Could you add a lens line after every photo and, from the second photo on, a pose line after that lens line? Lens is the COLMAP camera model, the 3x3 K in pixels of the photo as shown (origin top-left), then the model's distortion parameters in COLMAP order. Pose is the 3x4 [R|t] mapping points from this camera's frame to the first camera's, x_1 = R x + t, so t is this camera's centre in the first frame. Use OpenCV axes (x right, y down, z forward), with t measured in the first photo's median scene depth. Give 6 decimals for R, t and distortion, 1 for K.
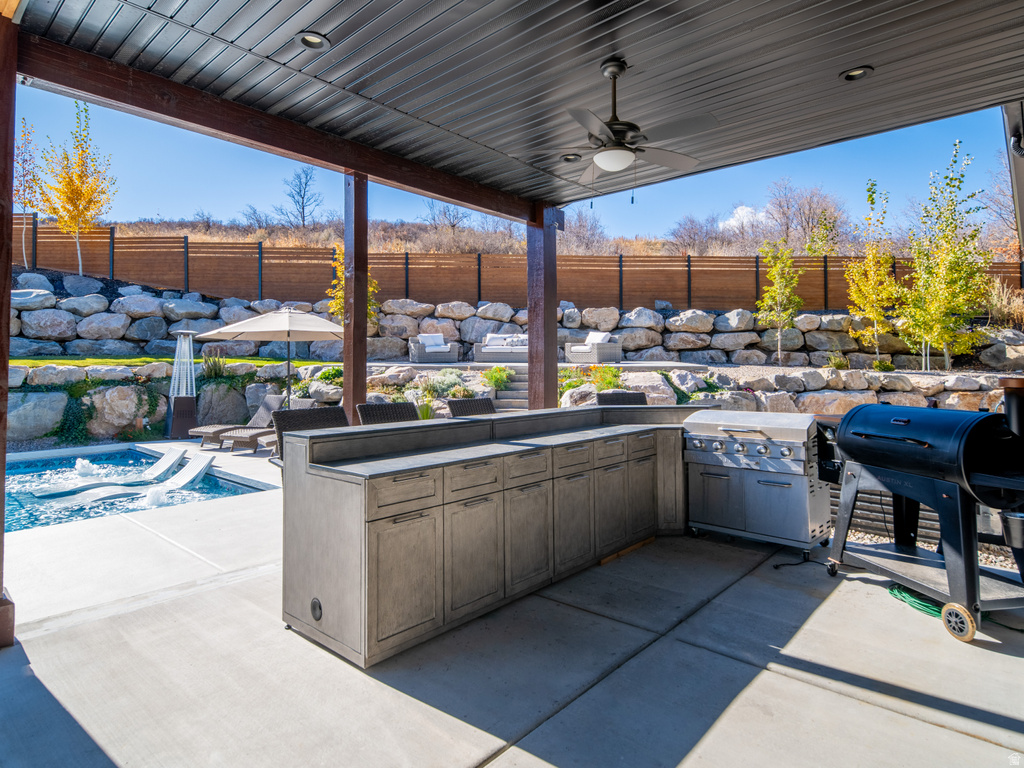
lens RADIAL K [[585.3, 0, 516.8], [0, 585.3, 363.0], [0, 0, 1]] dist [0.007573, -0.004555]
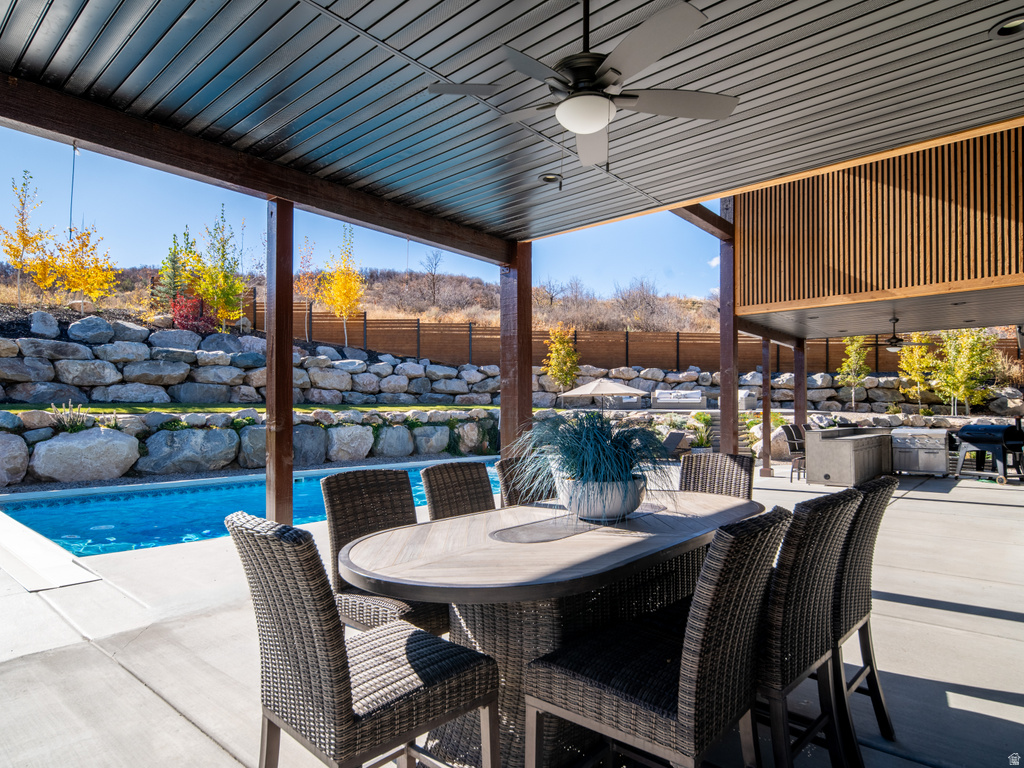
lens RADIAL K [[601.5, 0, 479.6], [0, 601.5, 411.0], [0, 0, 1]] dist [-0.007846, 0.002739]
pose [[0.999765, 0.003269, -0.021434, -0.442035], [-0.003172, 0.999985, 0.004546, -0.001777], [0.021448, -0.004477, 0.999760, -0.512190]]
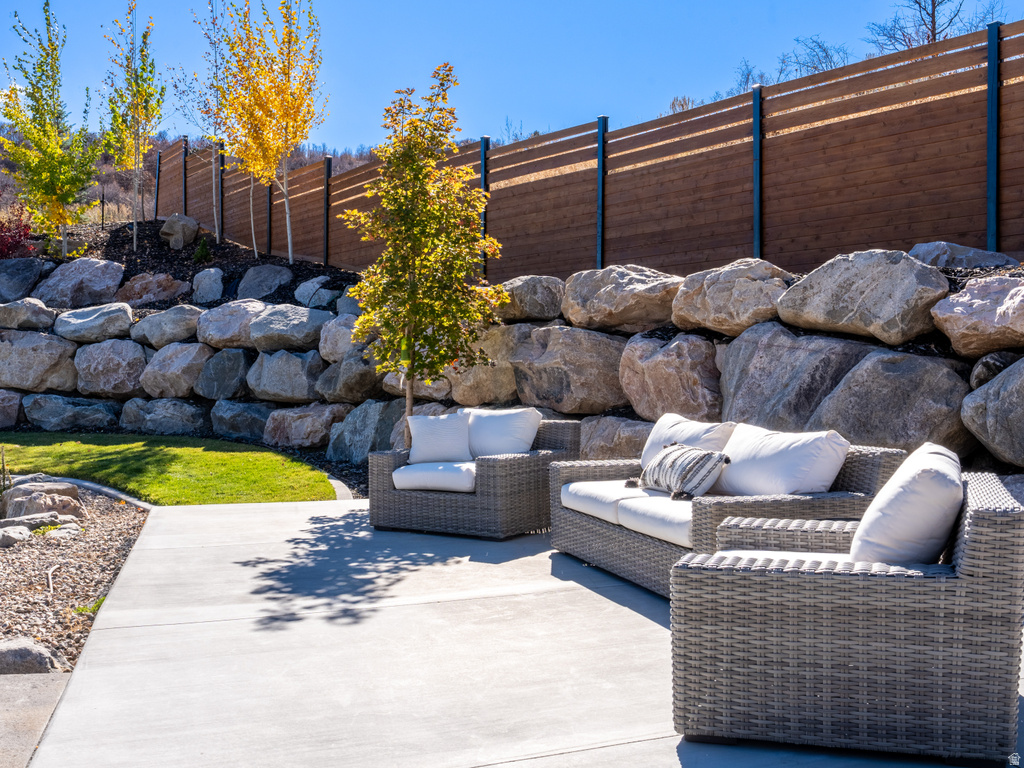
lens RADIAL K [[1160.9, 0, 504.3], [0, 1160.9, 386.4], [0, 0, 1]] dist [-0.009167, 0.000000]
pose [[0.514144, 0.015991, -0.857555, 0.257067], [-0.010732, 0.999868, 0.012211, -0.061835], [0.857637, 0.002925, 0.514248, 0.714171]]
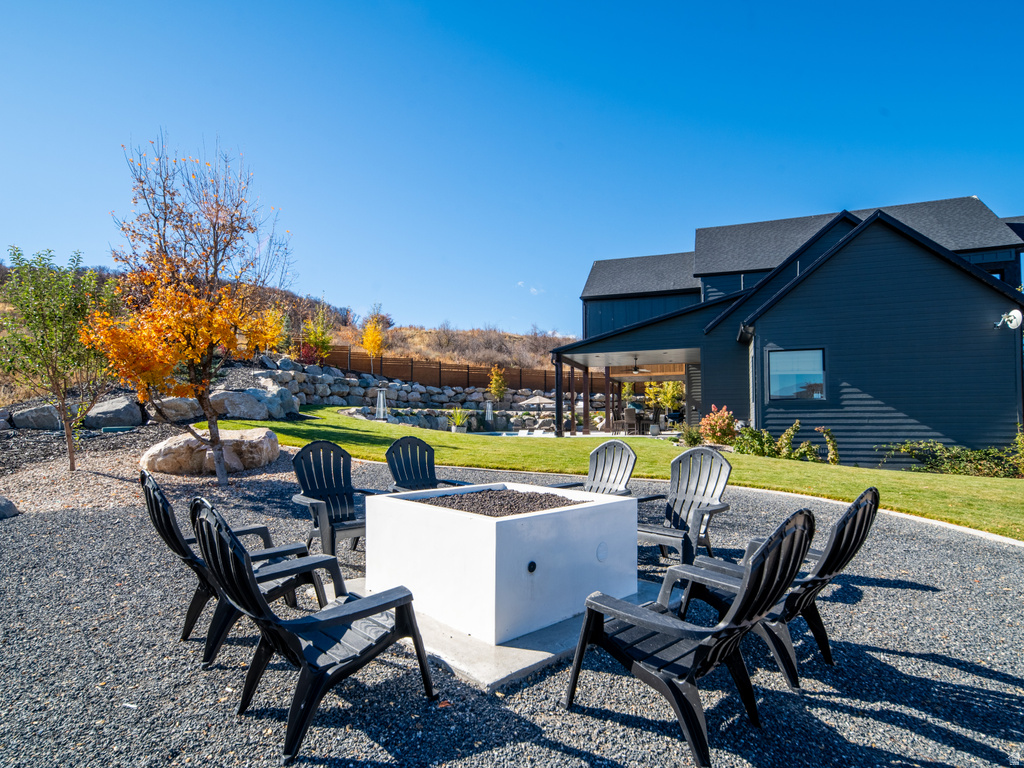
lens RADIAL K [[601.5, 0, 509.9], [0, 601.5, 384.0], [0, 0, 1]] dist [-0.007846, 0.002739]
pose [[0.921280, 0.023510, 0.388190, -1.318949], [-0.000276, 0.998210, -0.059800, 0.040827], [-0.388901, 0.054985, 0.919637, -1.637323]]
